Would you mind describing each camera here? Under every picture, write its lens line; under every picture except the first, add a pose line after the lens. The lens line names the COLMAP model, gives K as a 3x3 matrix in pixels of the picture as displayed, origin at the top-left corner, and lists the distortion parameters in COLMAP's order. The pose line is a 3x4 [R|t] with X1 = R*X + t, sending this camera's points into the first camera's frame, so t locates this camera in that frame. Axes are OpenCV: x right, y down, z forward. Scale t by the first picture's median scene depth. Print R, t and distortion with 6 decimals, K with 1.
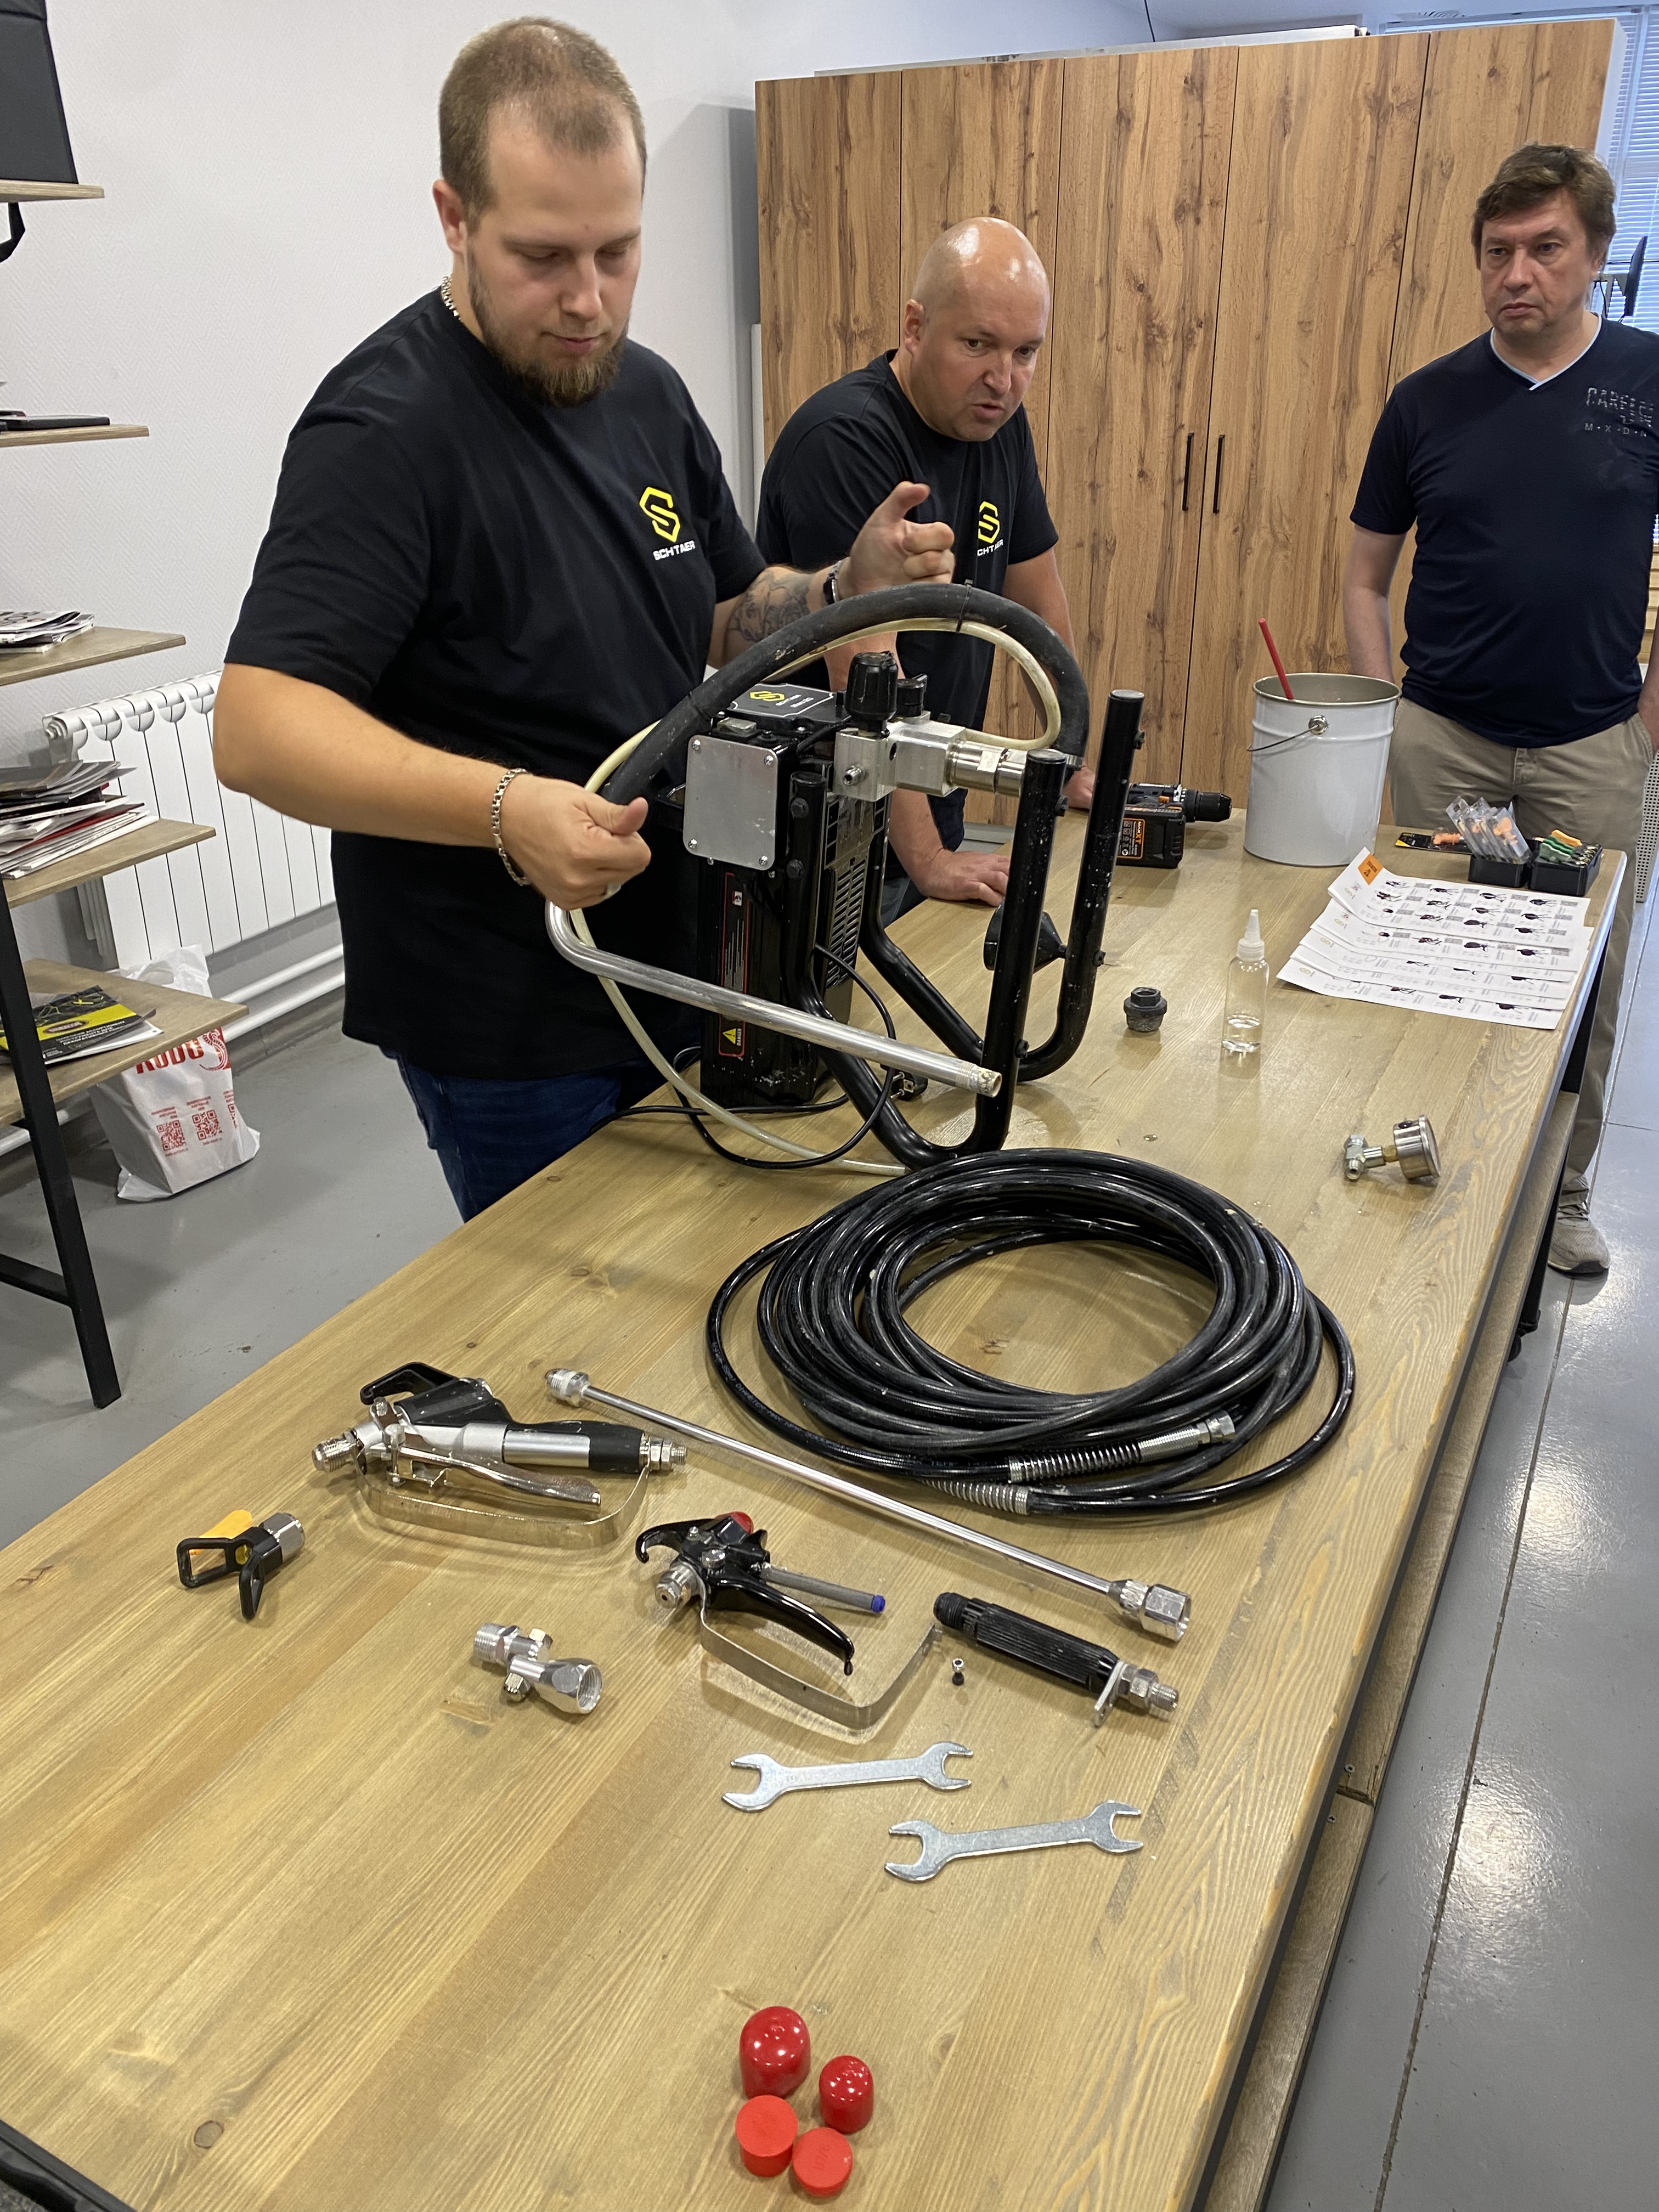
lens RADIAL K [[1688.1, 0, 849.8], [0, 1688.1, 1125.8], [0, 0, 1]] dist [0.006775, -0.010541]
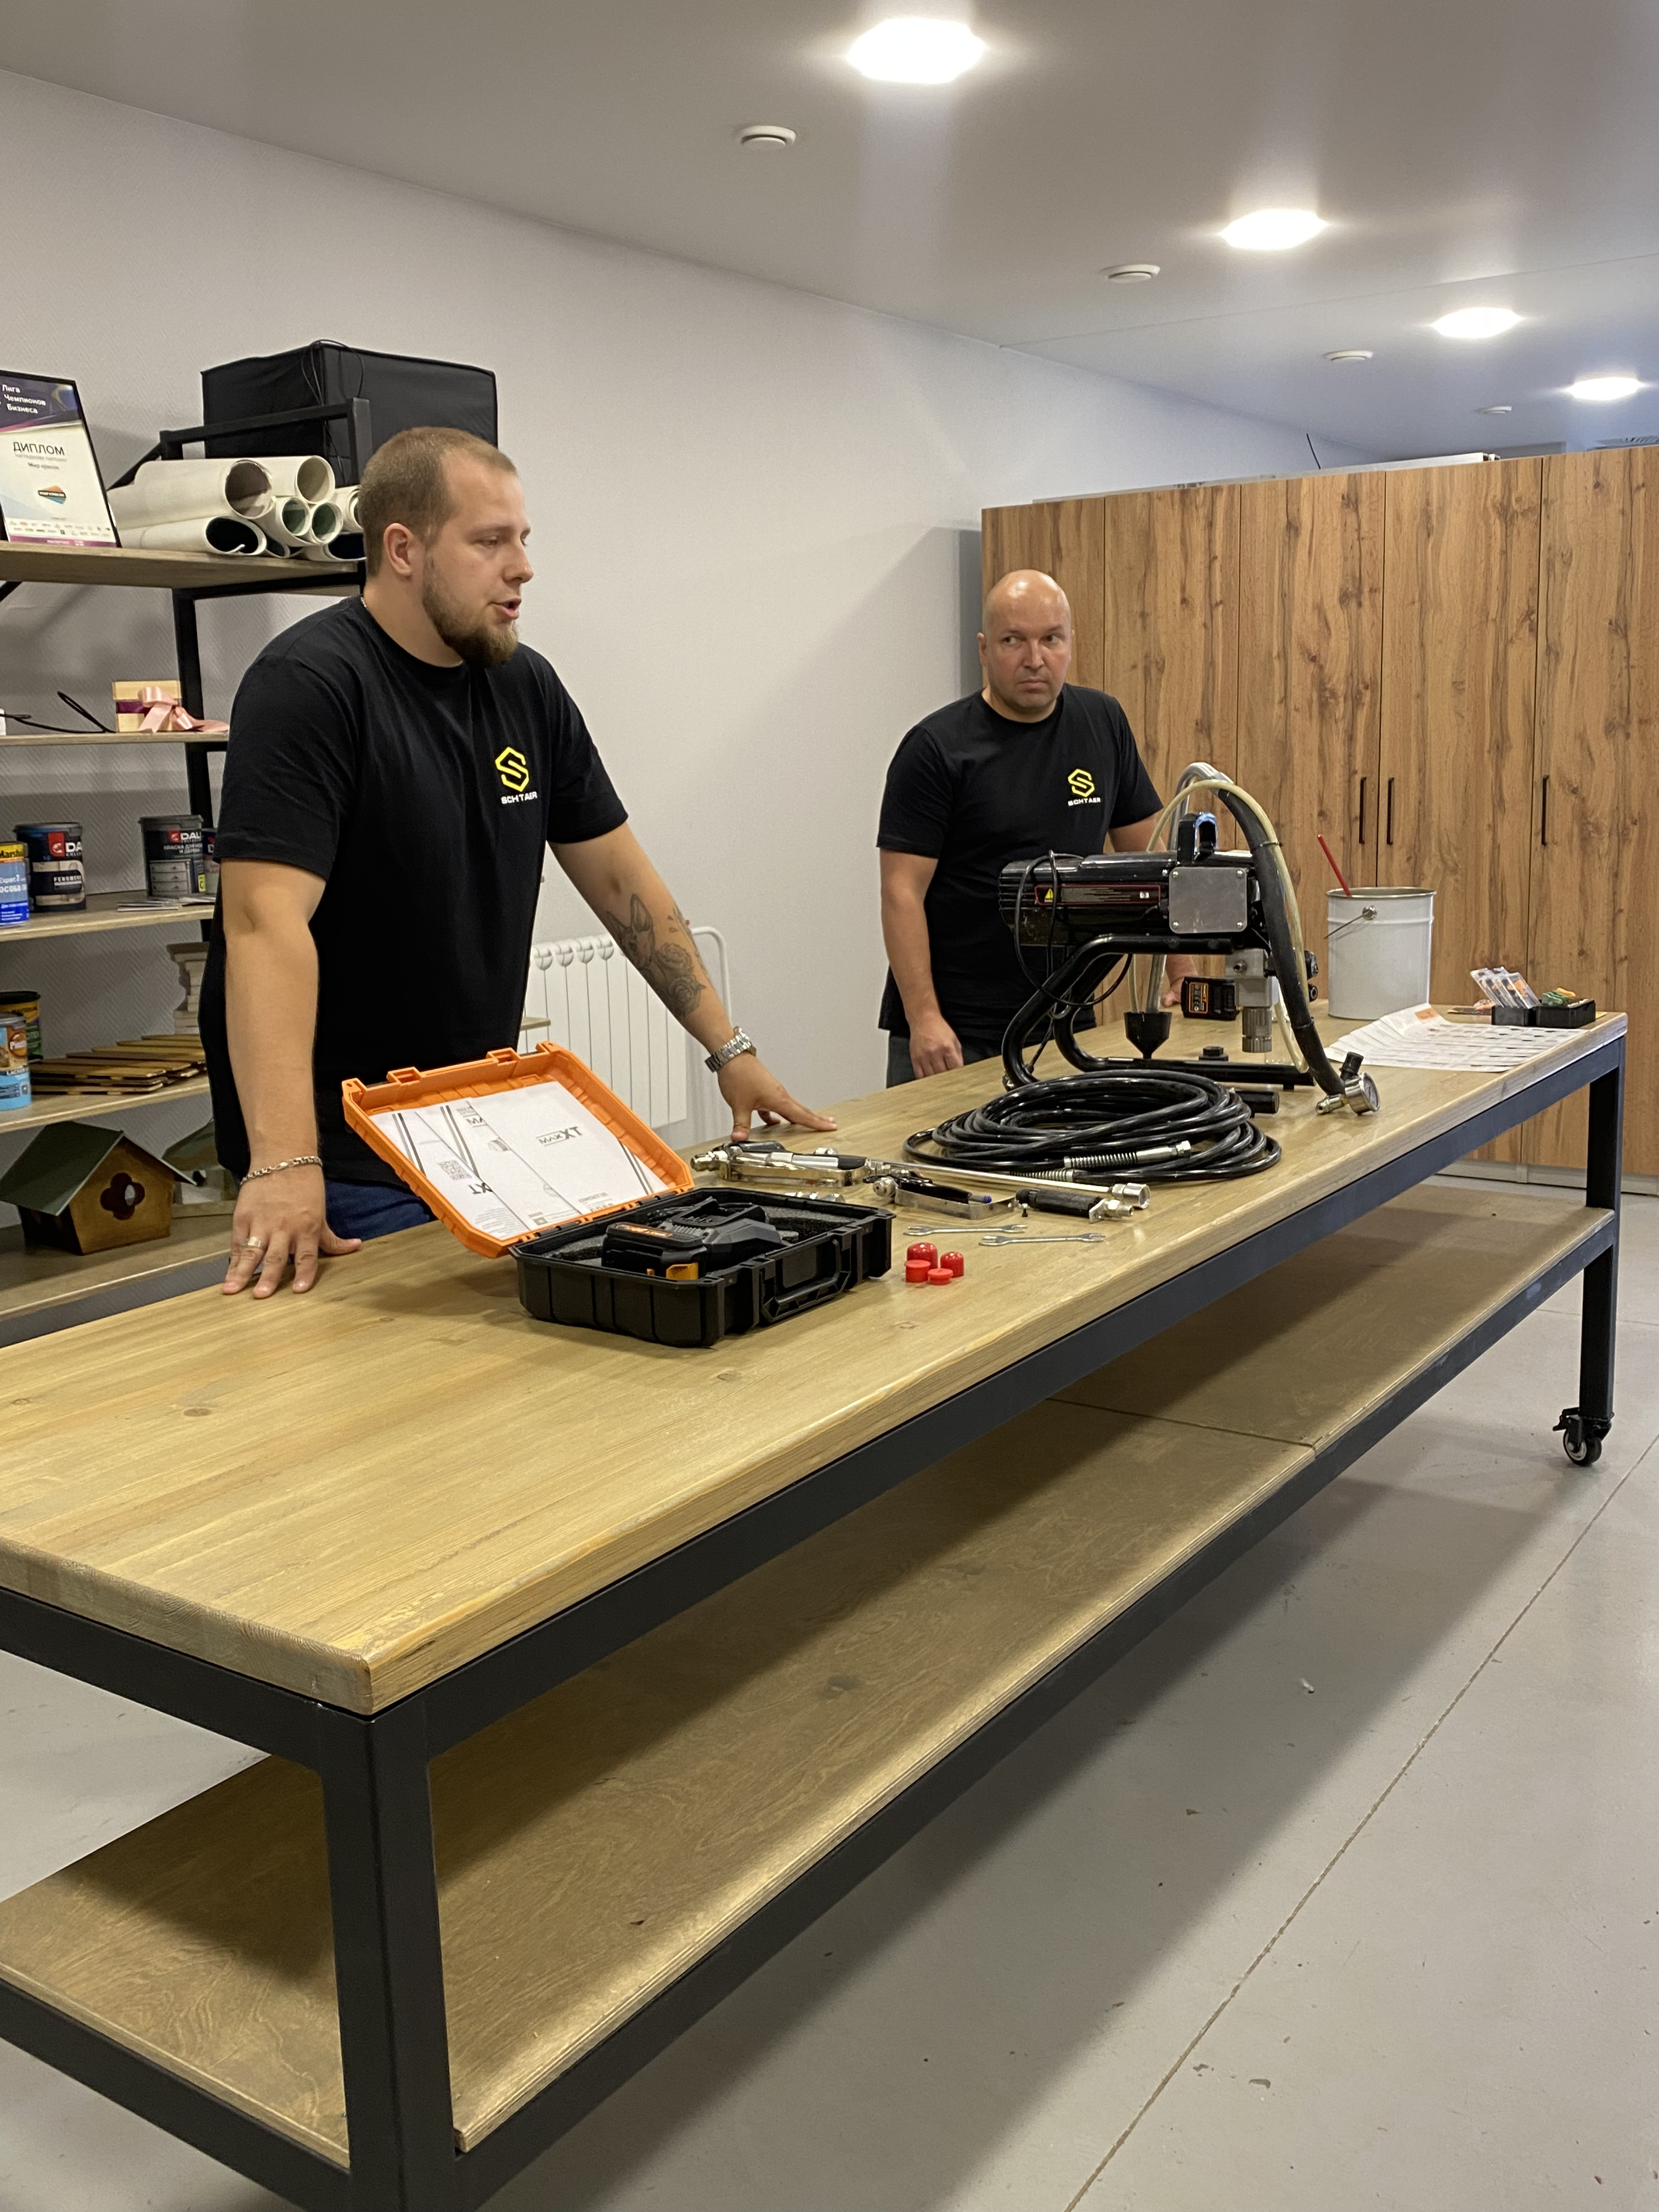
lens RADIAL K [[2012.4, 0, 814.3], [0, 2012.4, 1091.2], [0, 0, 1]] dist [-0.015704, 0.000000]
pose [[0.990477, 0.012313, -0.137124, 0.028513], [-0.049038, 0.962223, -0.267810, 0.167077], [0.128646, 0.271984, 0.953664, -0.261193]]
